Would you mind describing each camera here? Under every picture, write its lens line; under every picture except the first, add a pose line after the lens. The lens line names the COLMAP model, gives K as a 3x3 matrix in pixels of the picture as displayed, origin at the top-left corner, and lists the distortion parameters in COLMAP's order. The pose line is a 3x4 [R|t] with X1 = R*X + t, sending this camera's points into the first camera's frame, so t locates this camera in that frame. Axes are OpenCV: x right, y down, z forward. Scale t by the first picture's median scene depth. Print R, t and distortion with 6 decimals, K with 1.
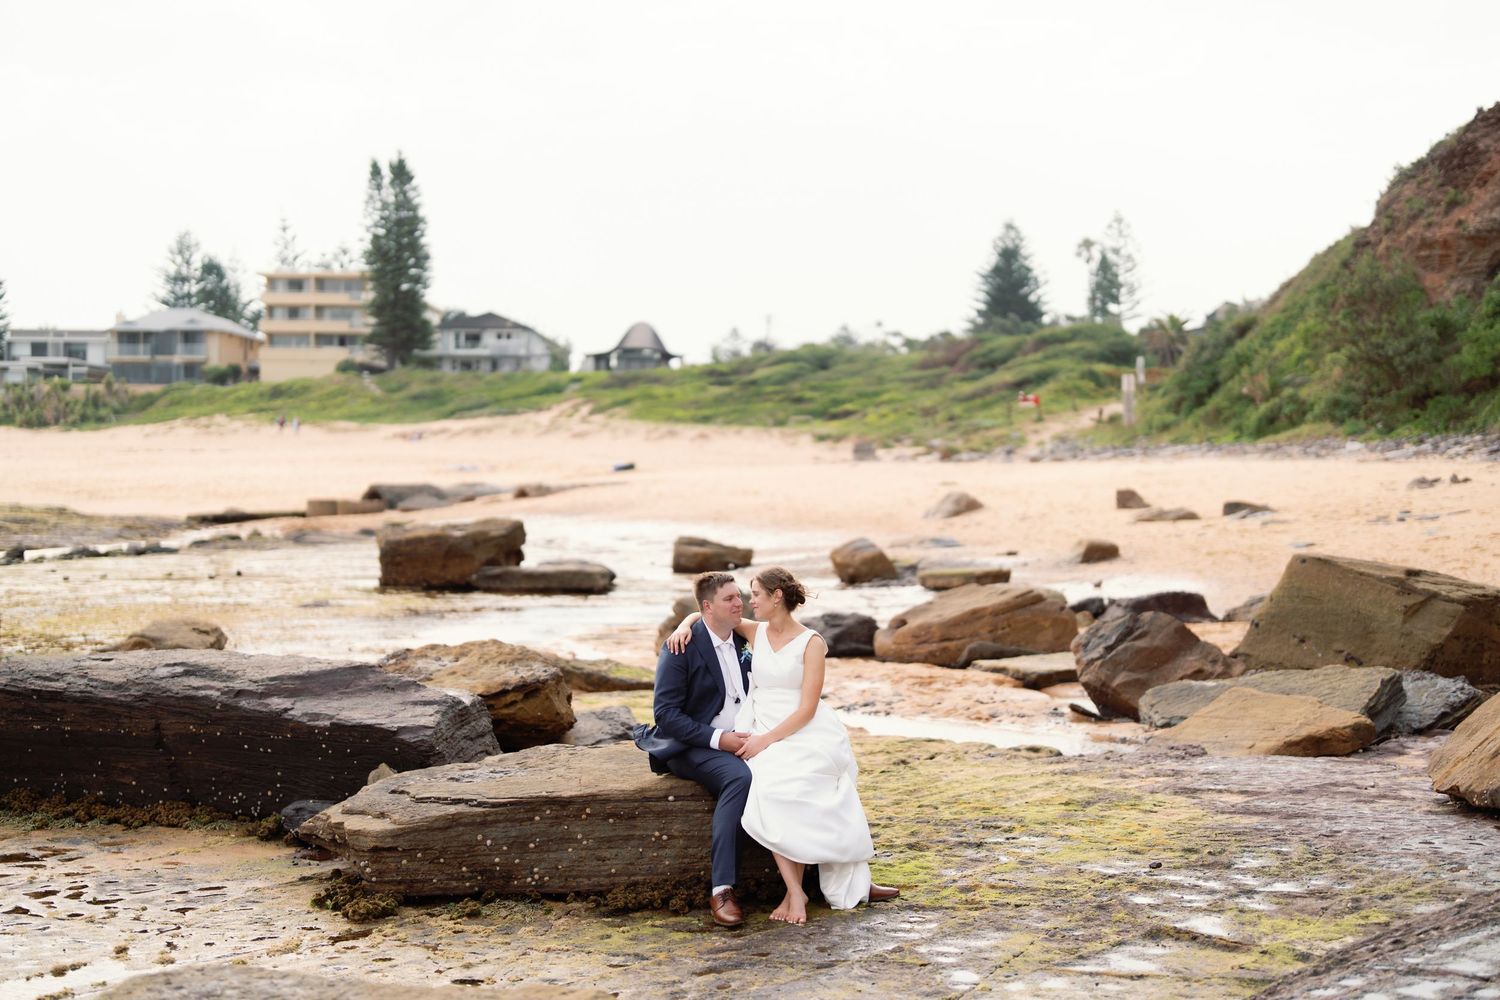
lens RADIAL K [[2128.7, 0, 751.9], [0, 2128.7, 503.0], [0, 0, 1]] dist [0.002704, 0.000000]
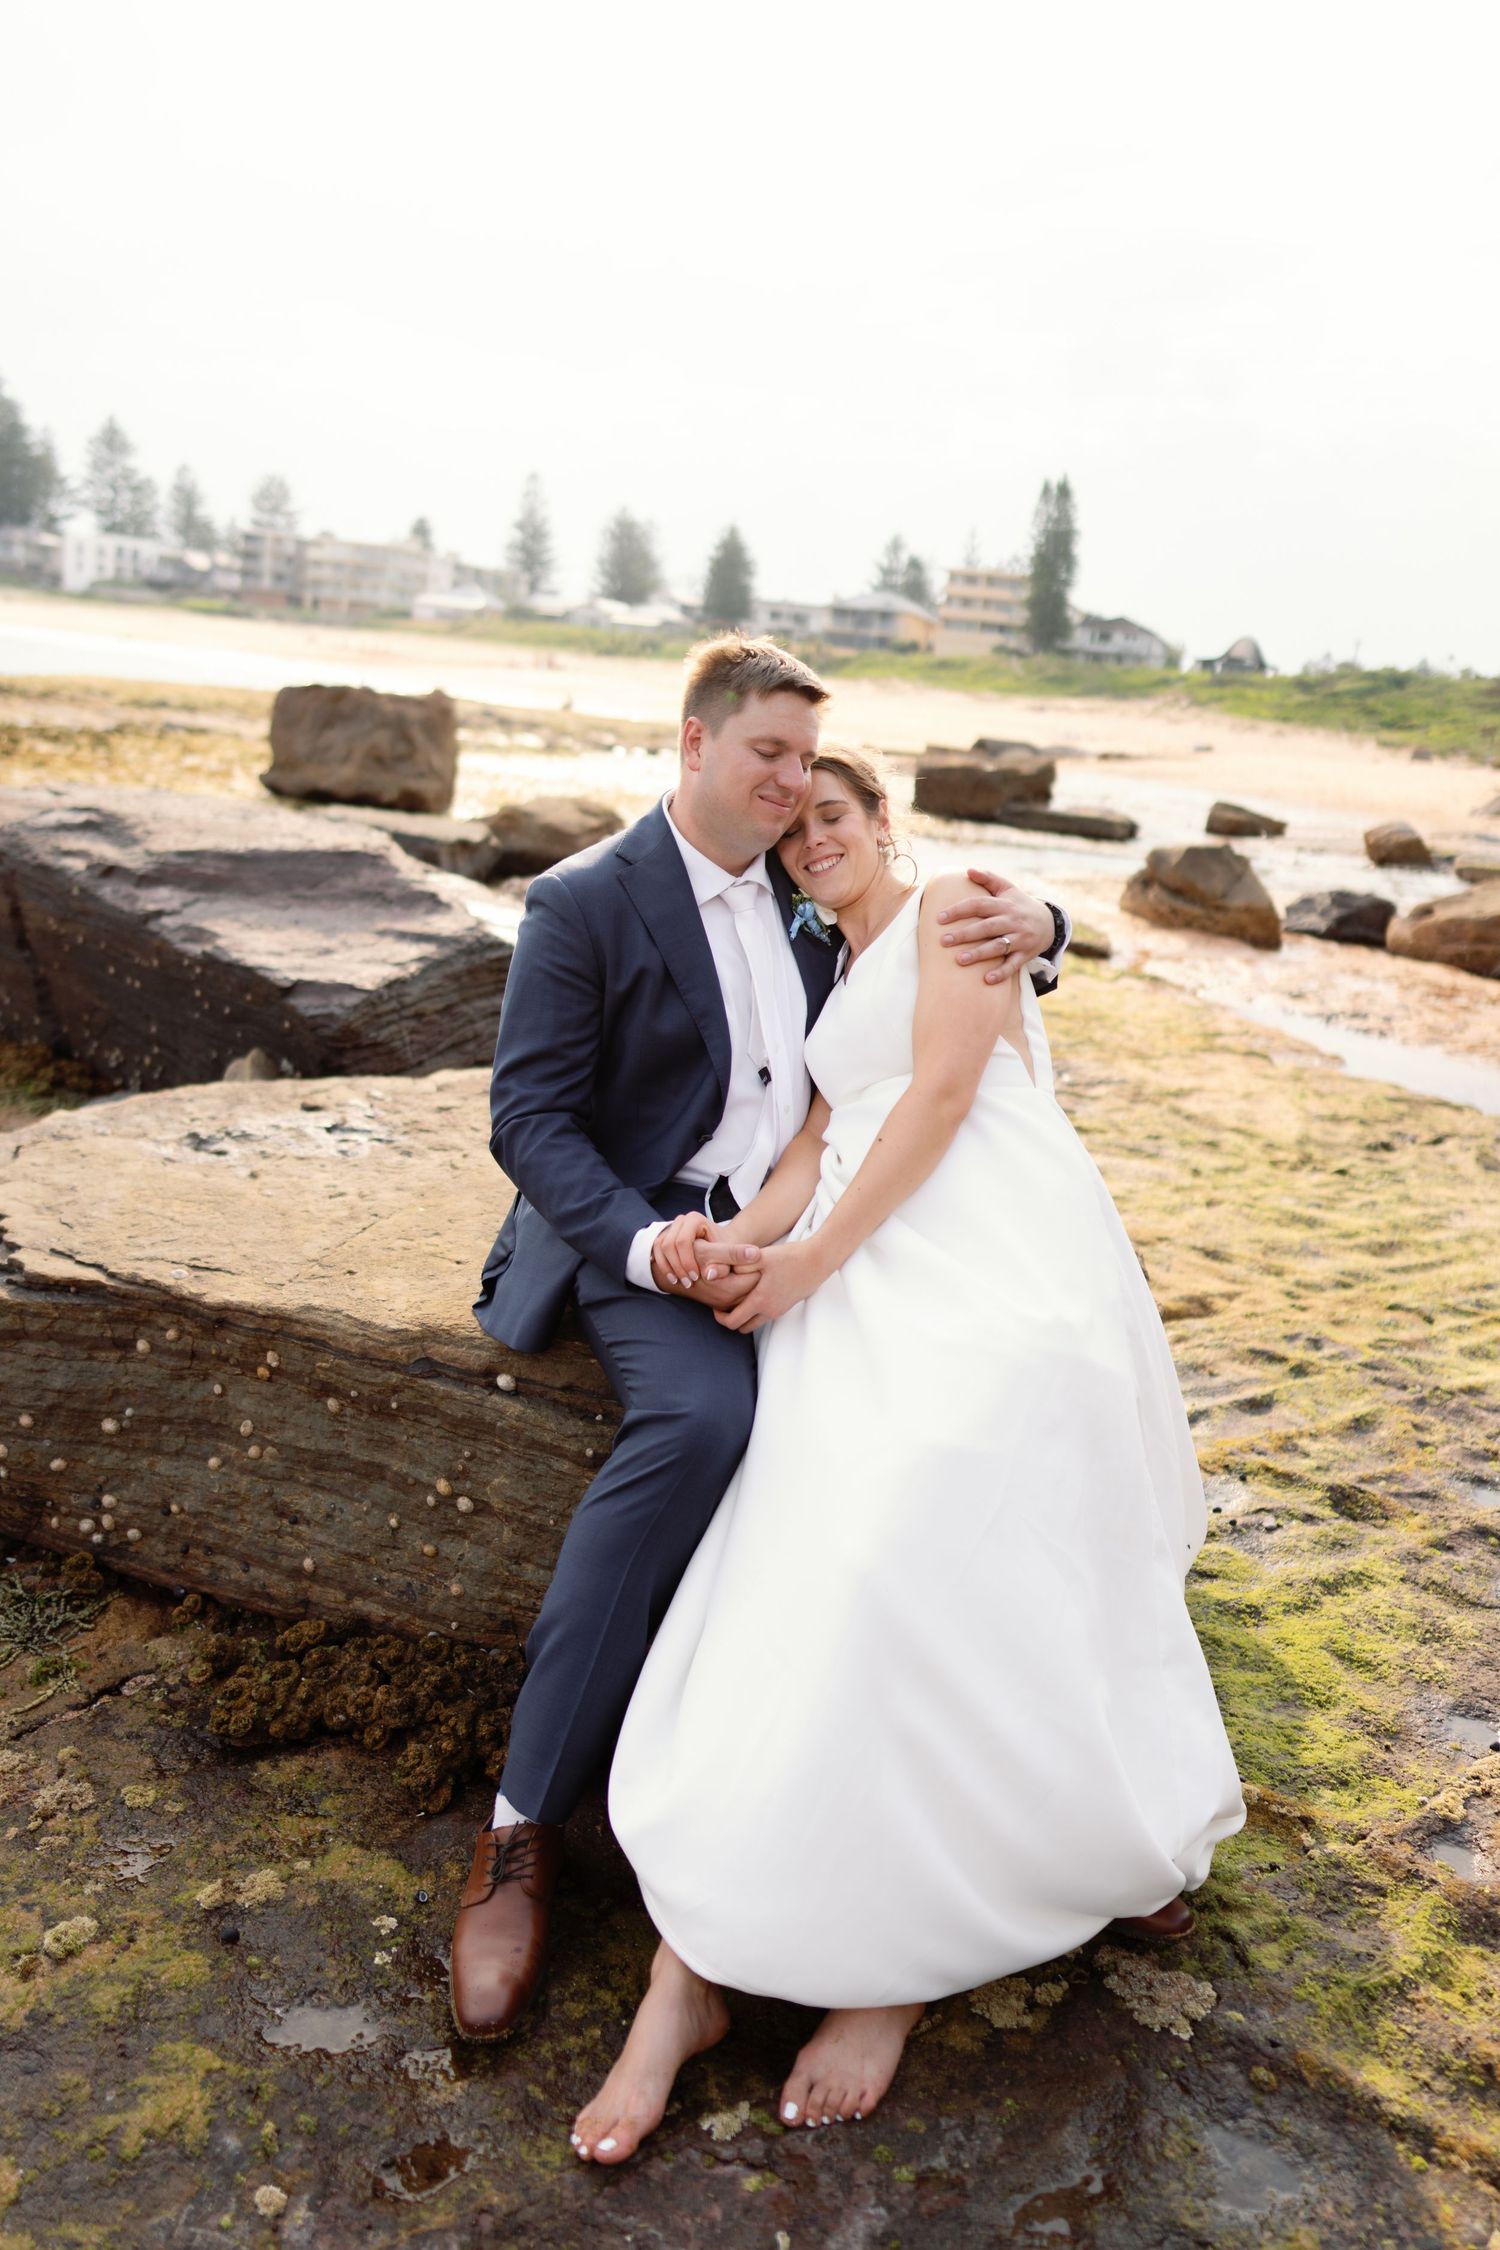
lens RADIAL K [[1625.0, 0, 792.9], [0, 1625.0, 1059.0], [0, 0, 1]] dist [-0.001595, -0.001402]
pose [[0.946014, 0.163535, -0.279848, 0.012341], [-0.111831, 0.975051, 0.191751, 0.009804], [0.304224, -0.150104, 0.940700, 0.172485]]
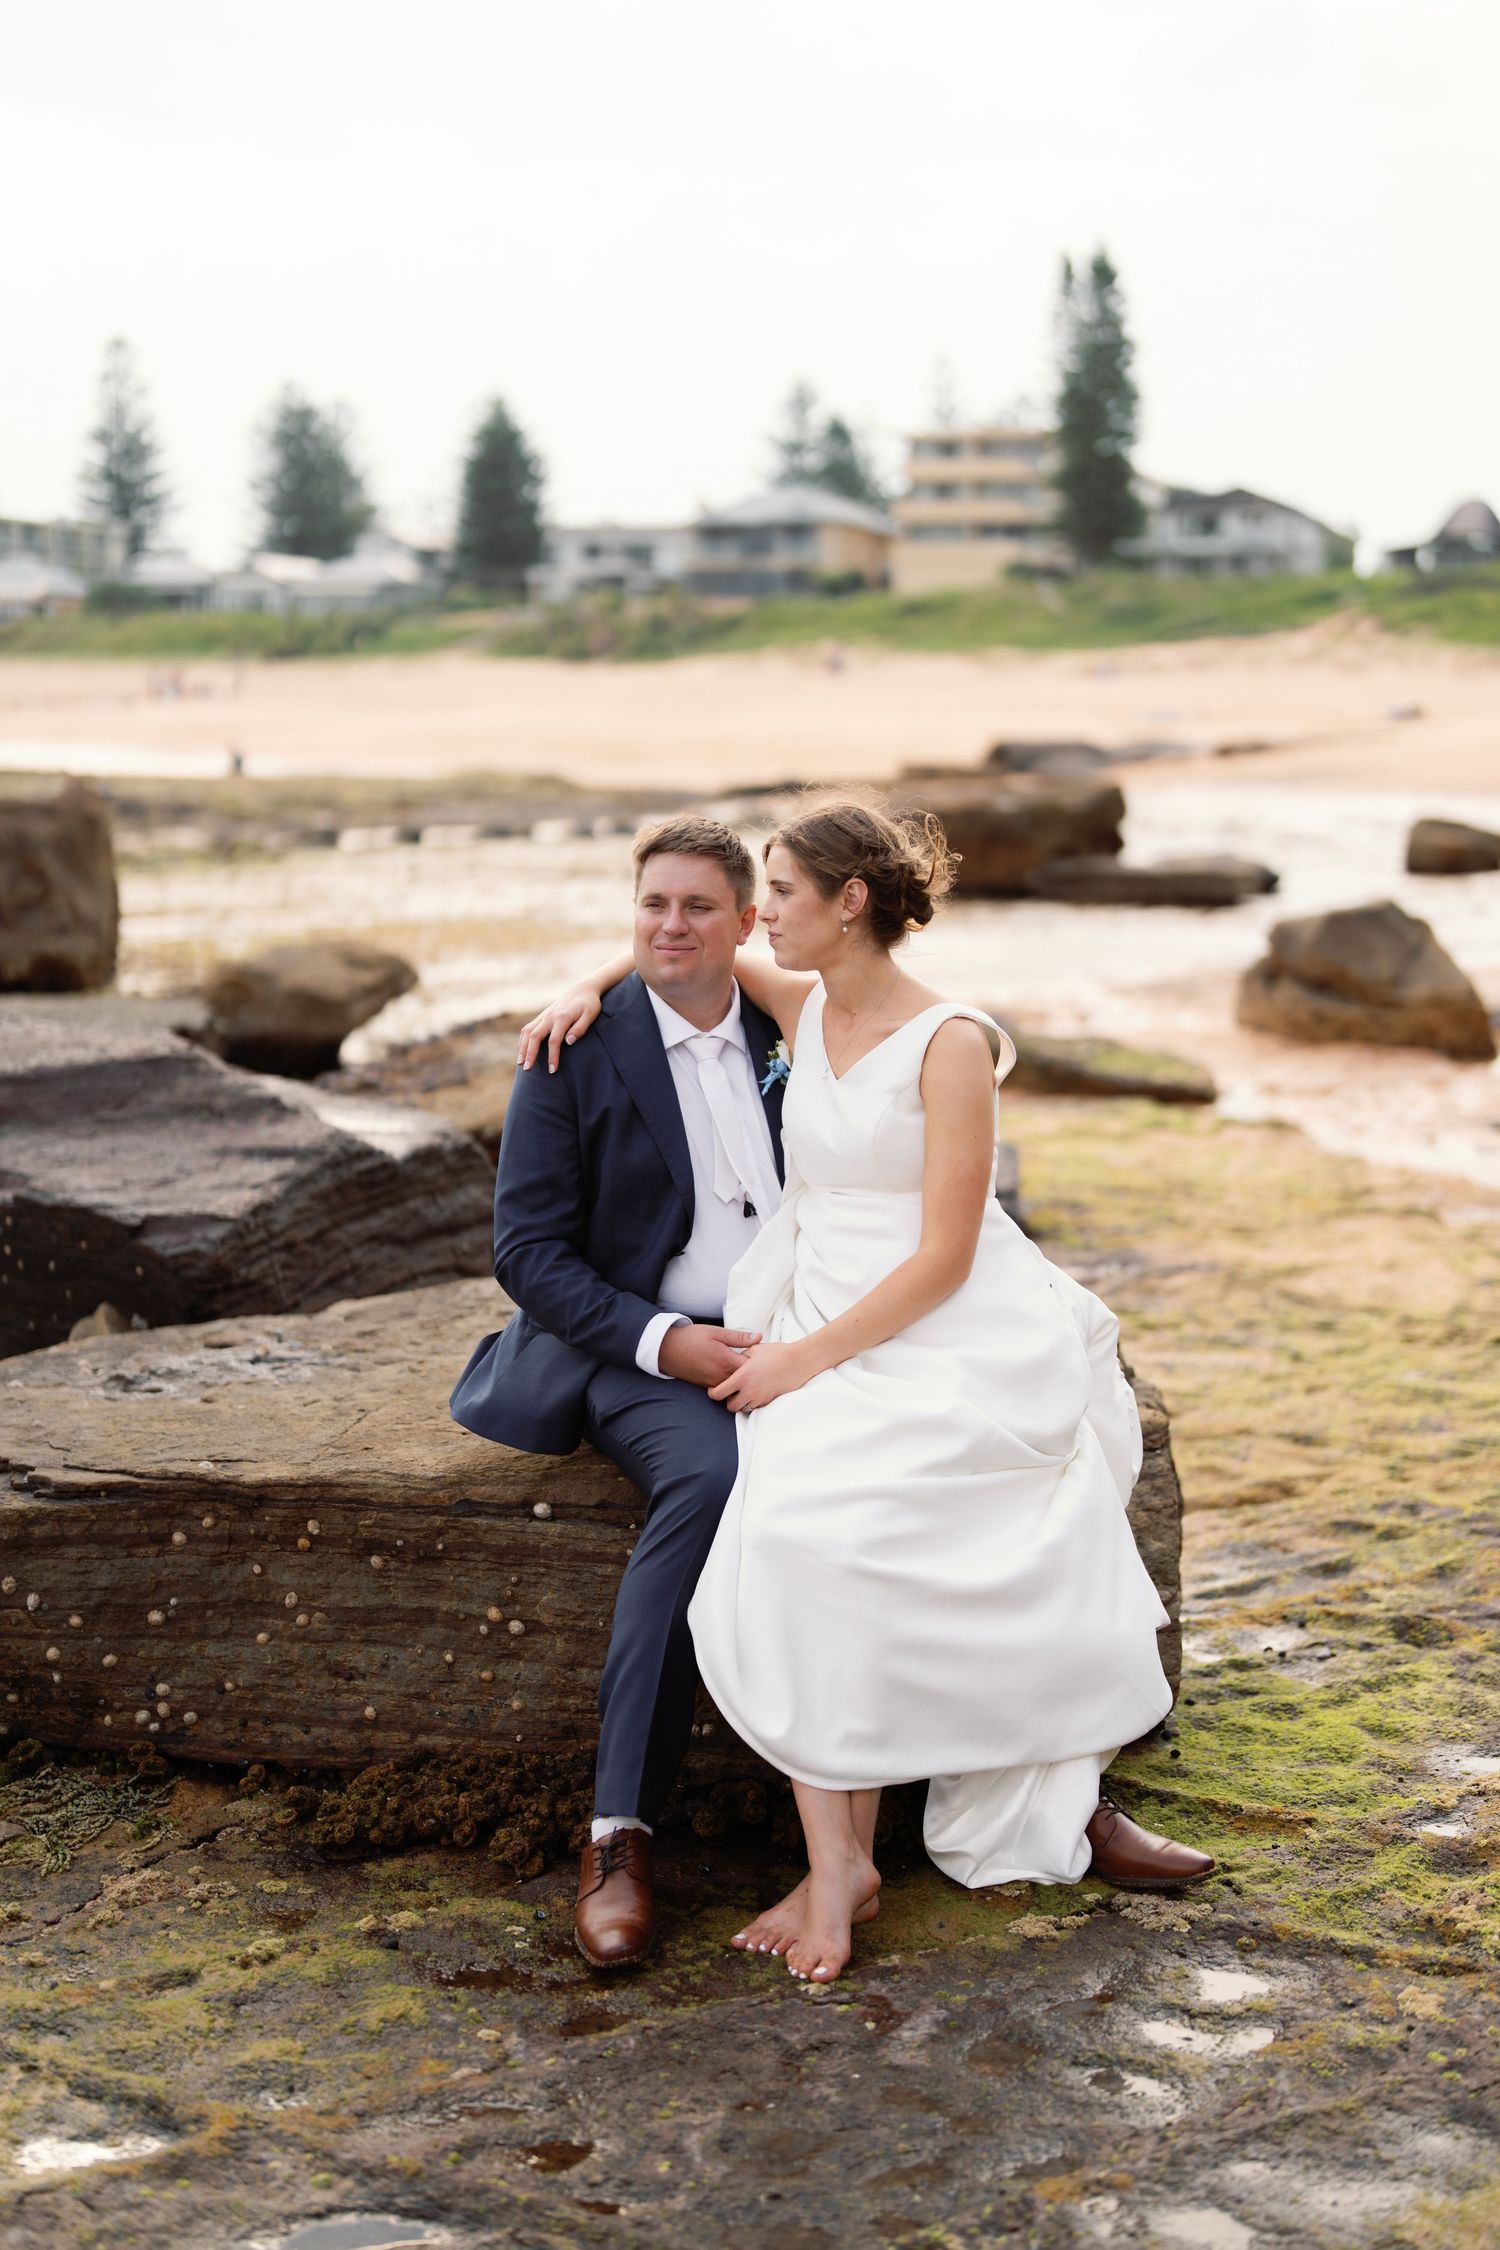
lens RADIAL K [[3109.5, 0, 736.8], [0, 3109.5, 1119.3], [0, 0, 1]] dist [0.005420, 0.000000]
pose [[0.960111, 0.035521, -0.277352, 0.026334], [-0.004970, 0.993910, 0.110087, 0.005471], [0.279574, -0.104317, 0.954440, 0.119186]]
